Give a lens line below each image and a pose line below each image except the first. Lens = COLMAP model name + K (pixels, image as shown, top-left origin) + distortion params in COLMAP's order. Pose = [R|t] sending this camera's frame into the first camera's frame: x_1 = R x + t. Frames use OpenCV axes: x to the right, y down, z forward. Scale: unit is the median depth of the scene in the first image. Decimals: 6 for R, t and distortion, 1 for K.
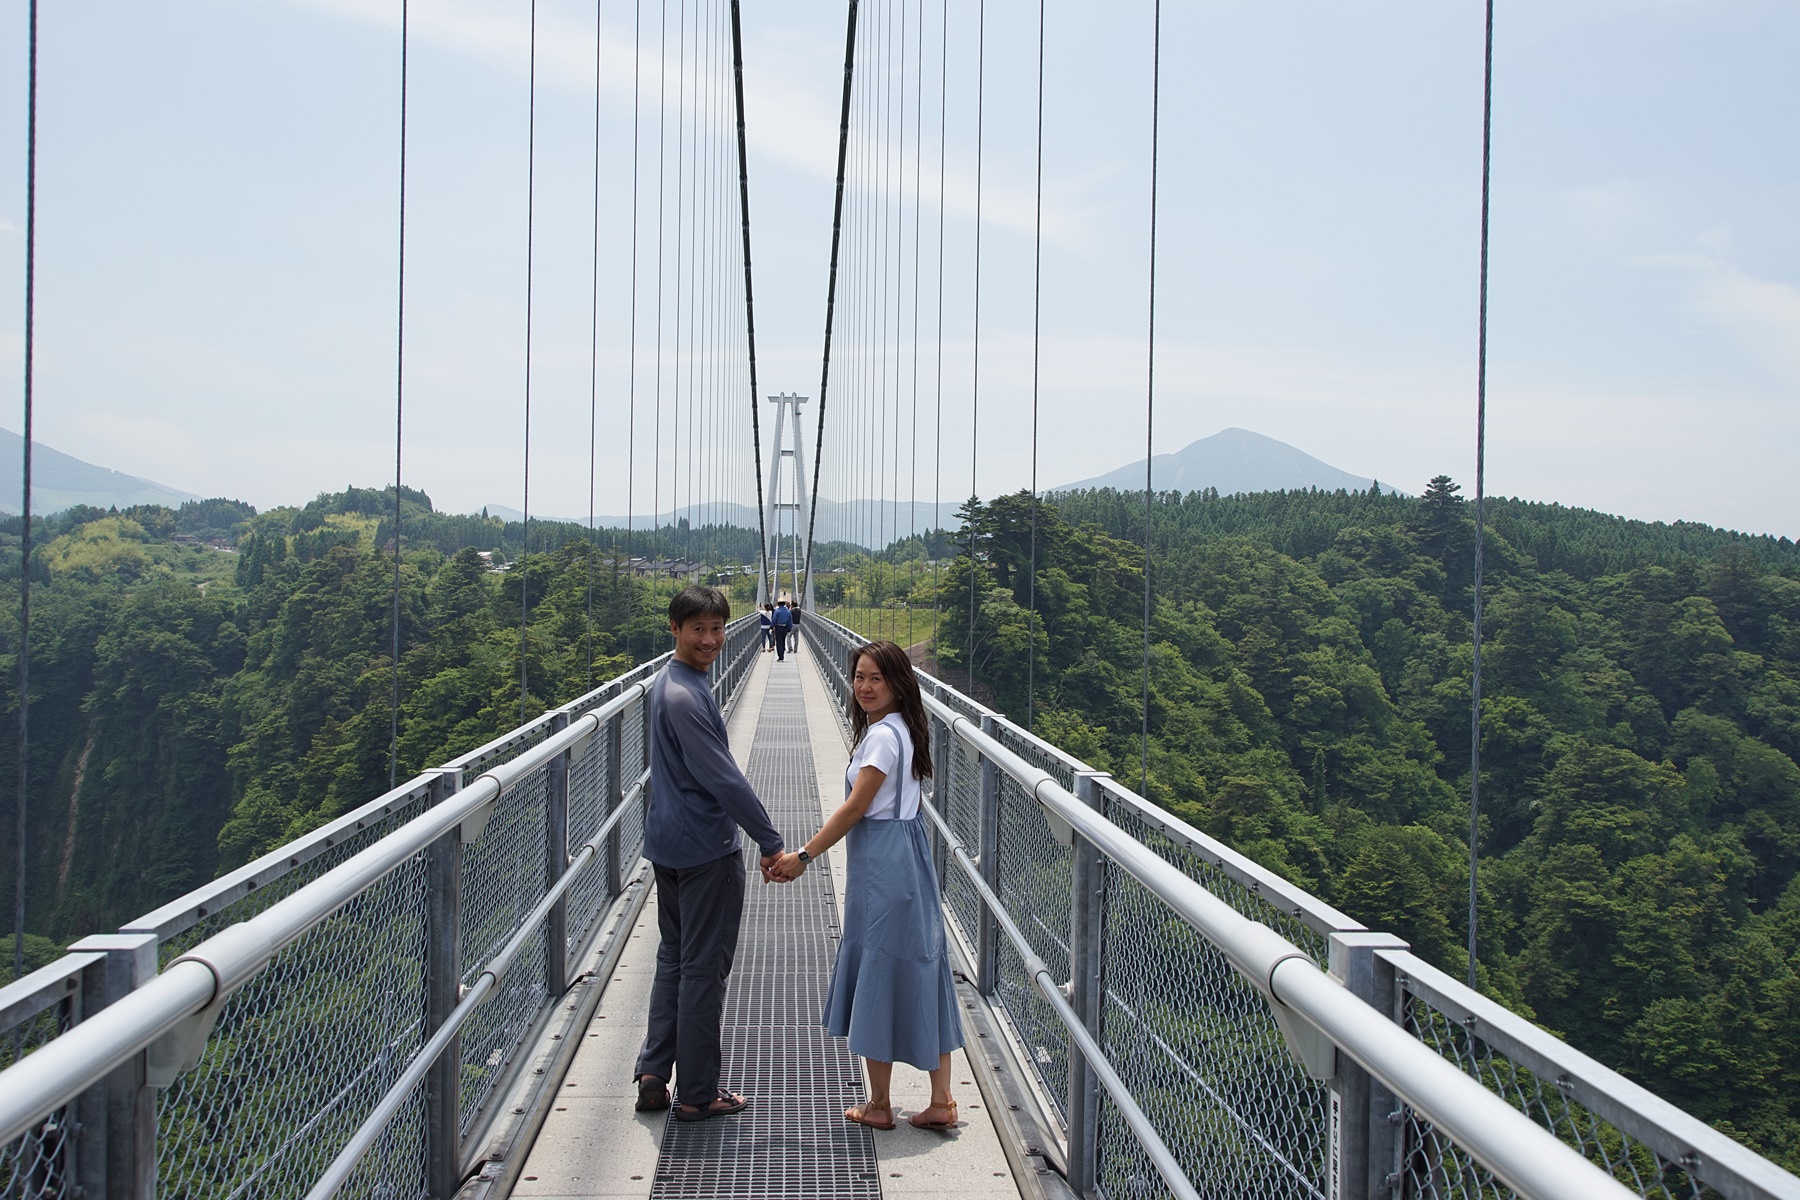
lens RADIAL K [[1234.5, 0, 842.2], [0, 1234.5, 592.8], [0, 0, 1]] dist [0.044848, 0.006130]
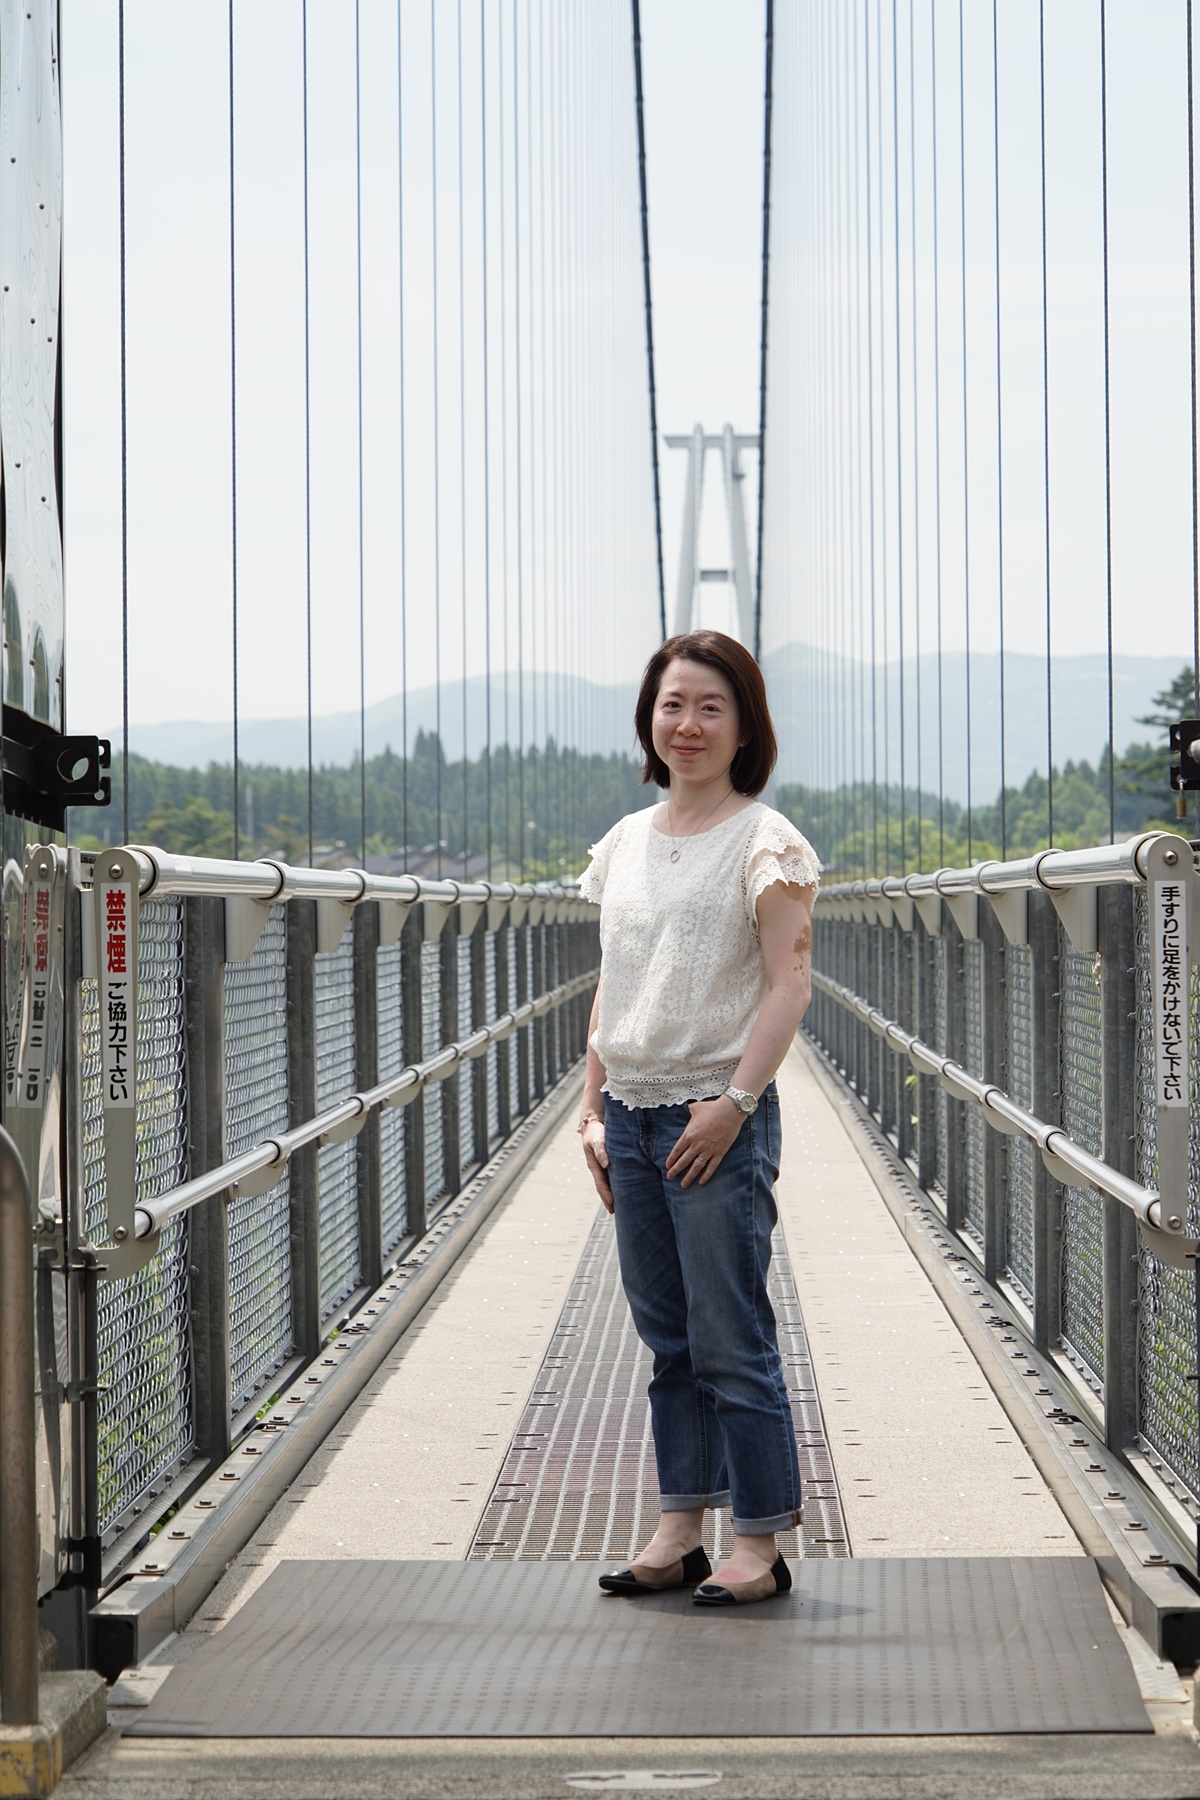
lens RADIAL K [[5269.2, 0, 600.3], [0, 5269.2, 849.0], [0, 0, 1]] dist [-0.030795, 0.388468]
pose [[0.997508, -0.024934, -0.066006, 0.022404], [0.023320, 0.999413, -0.025111, 0.013235], [0.066594, 0.023510, 0.997503, -0.537444]]
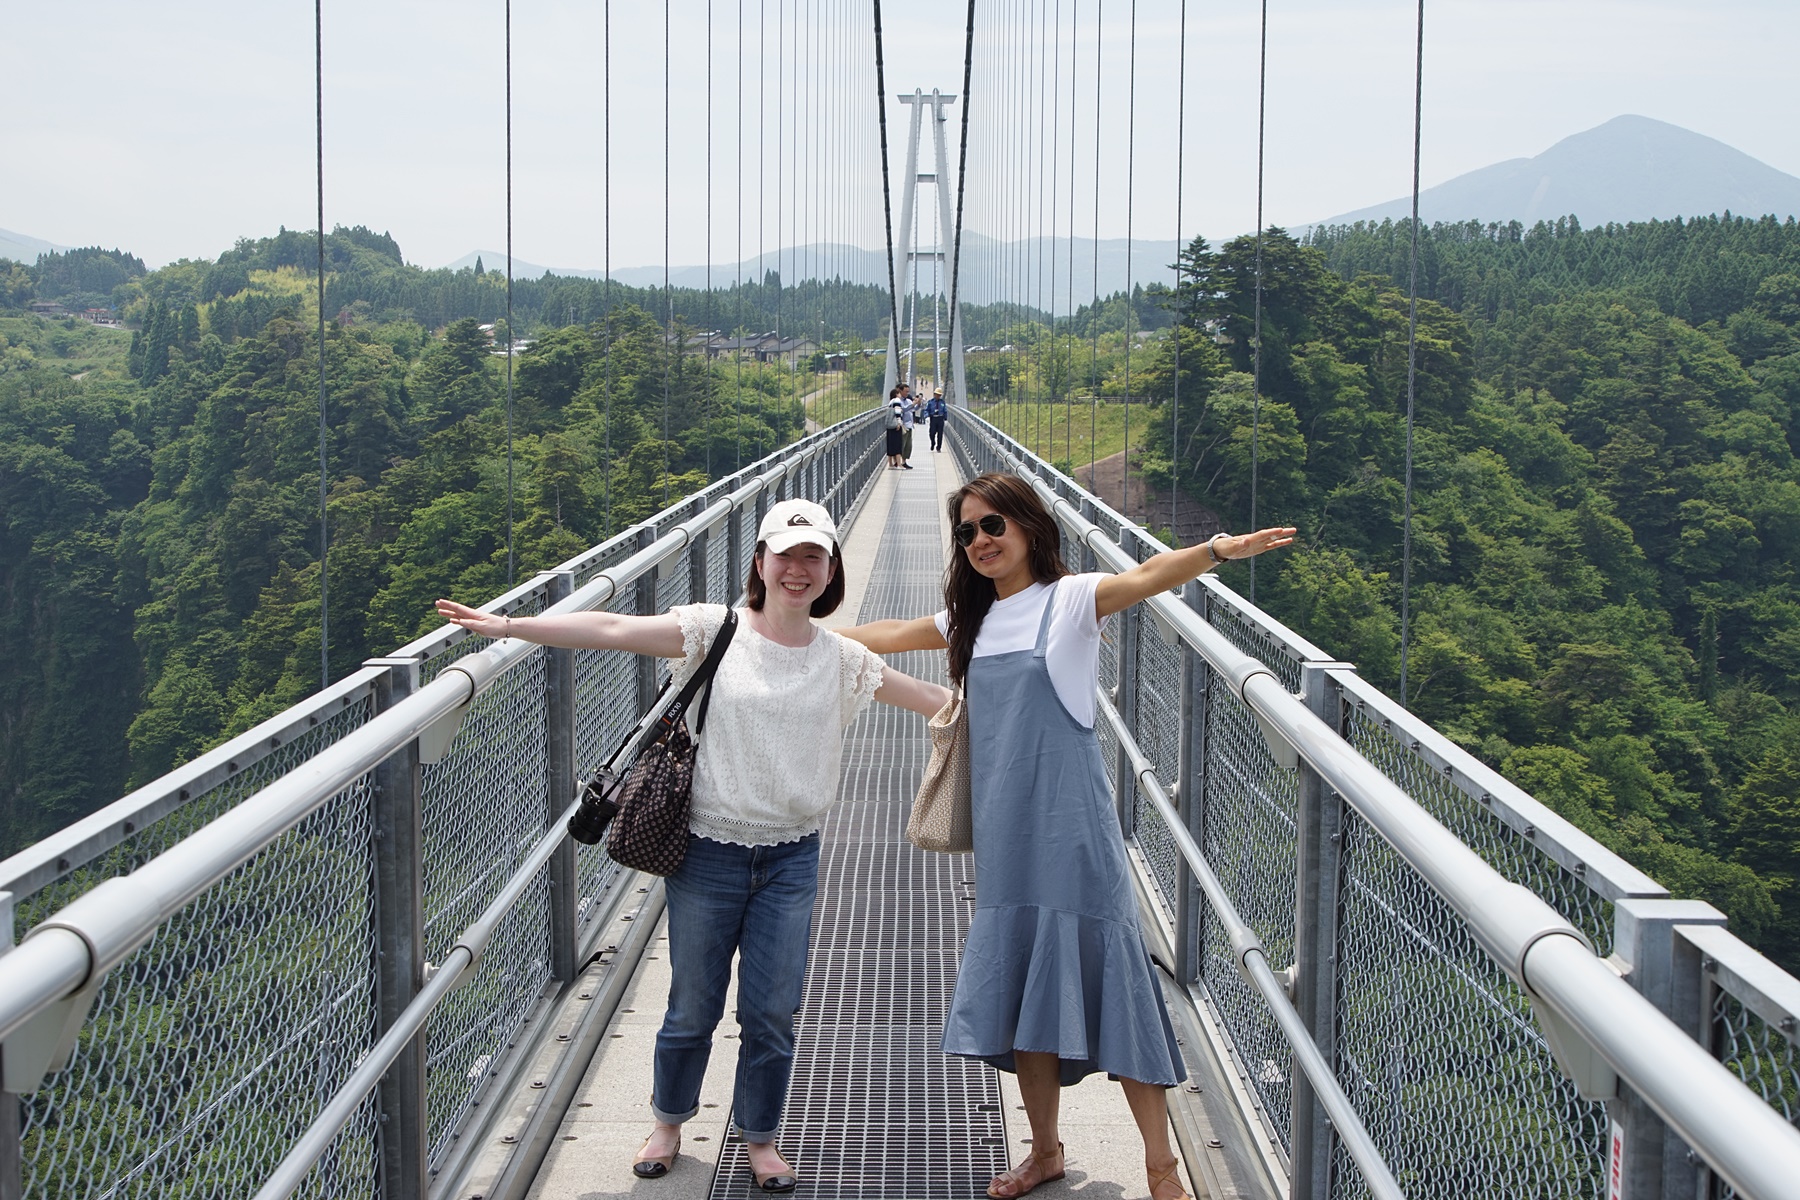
lens RADIAL K [[1916.7, 0, 935.0], [0, 1916.7, 594.8], [0, 0, 1]] dist [0.024647, 0.037931]
pose [[0.999215, -0.003469, -0.039473, 0.001385], [0.007786, 0.993930, 0.109740, 0.000705], [0.038853, -0.109961, 0.993176, -0.065017]]
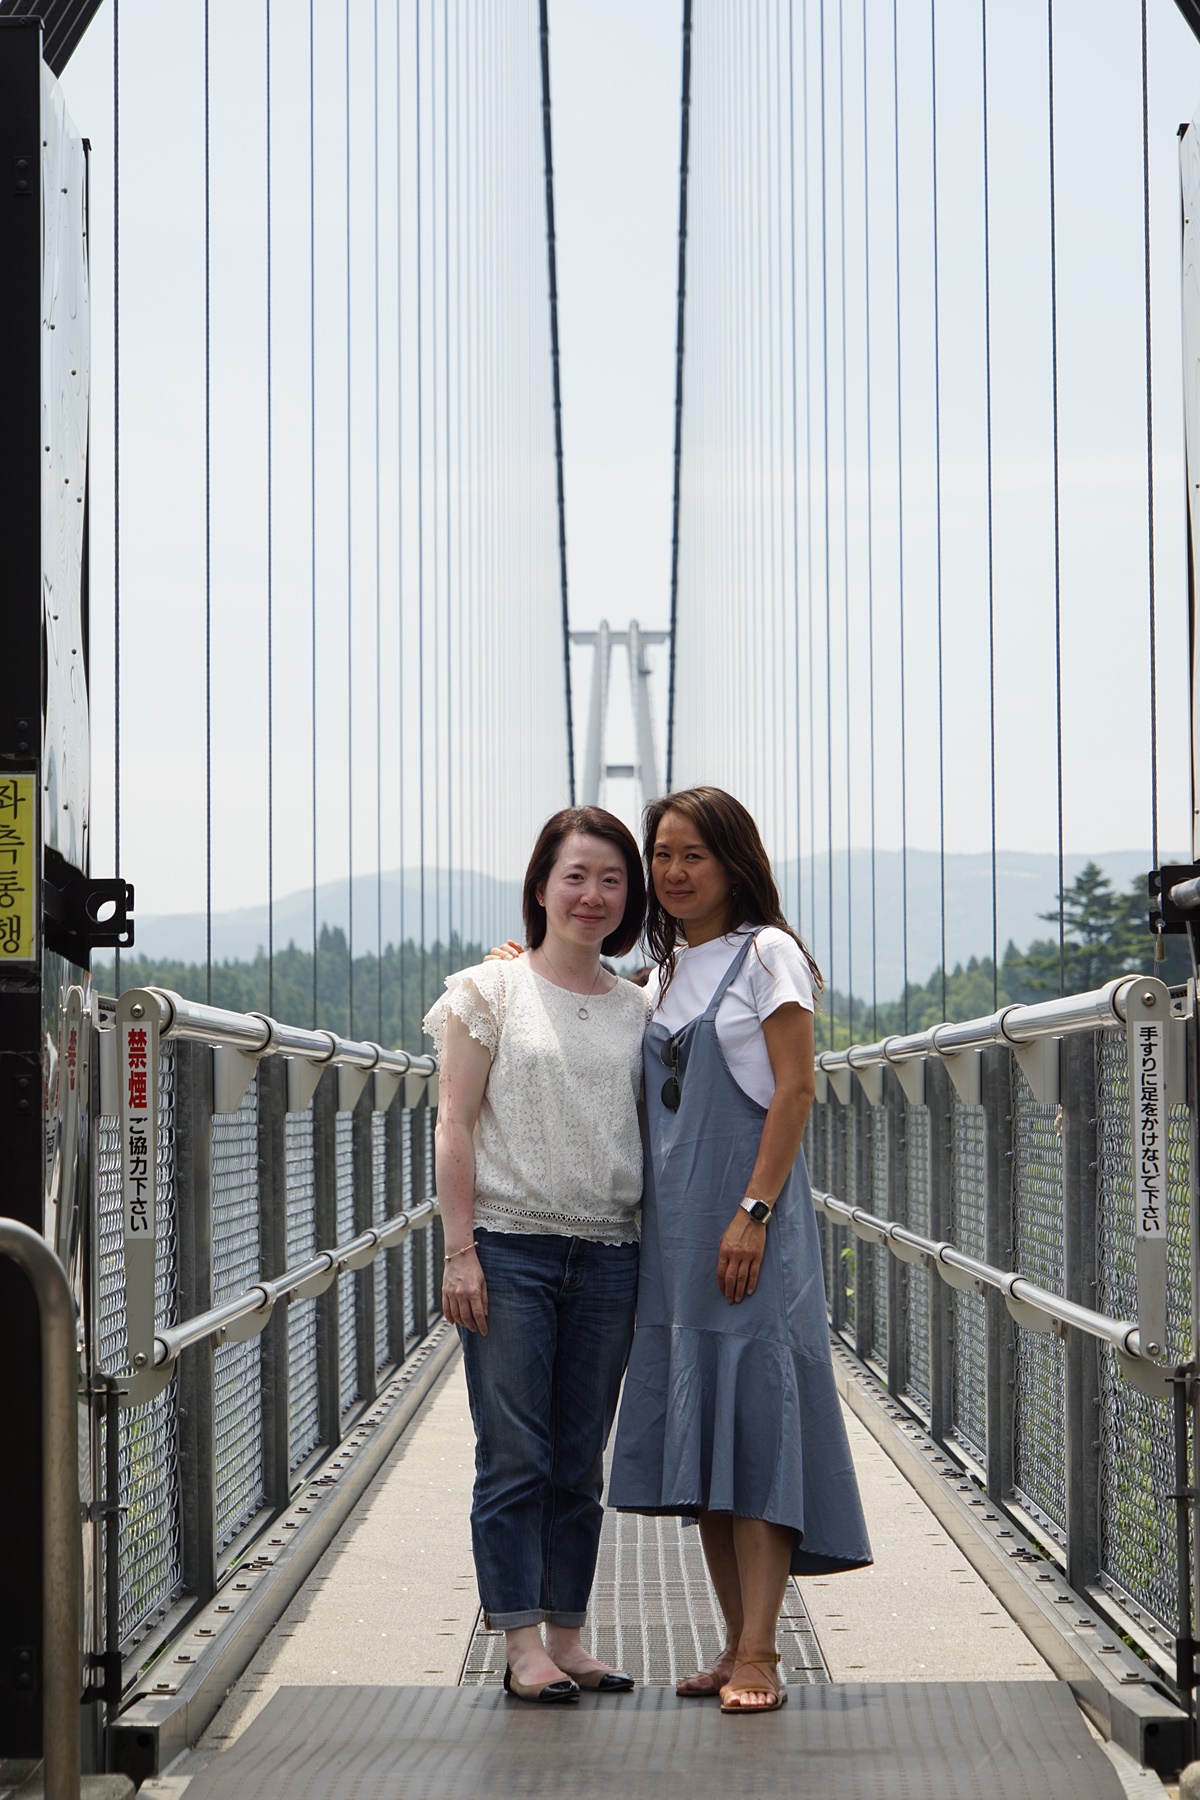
lens RADIAL K [[5281.6, 0, 626.5], [0, 5281.6, 859.2], [0, 0, 1]] dist [-0.063985, 1.192222]
pose [[0.998853, -0.024747, -0.040997, 0.020881], [0.022250, 0.997934, -0.060269, 0.014269], [0.042404, 0.059287, 0.997340, -0.541393]]
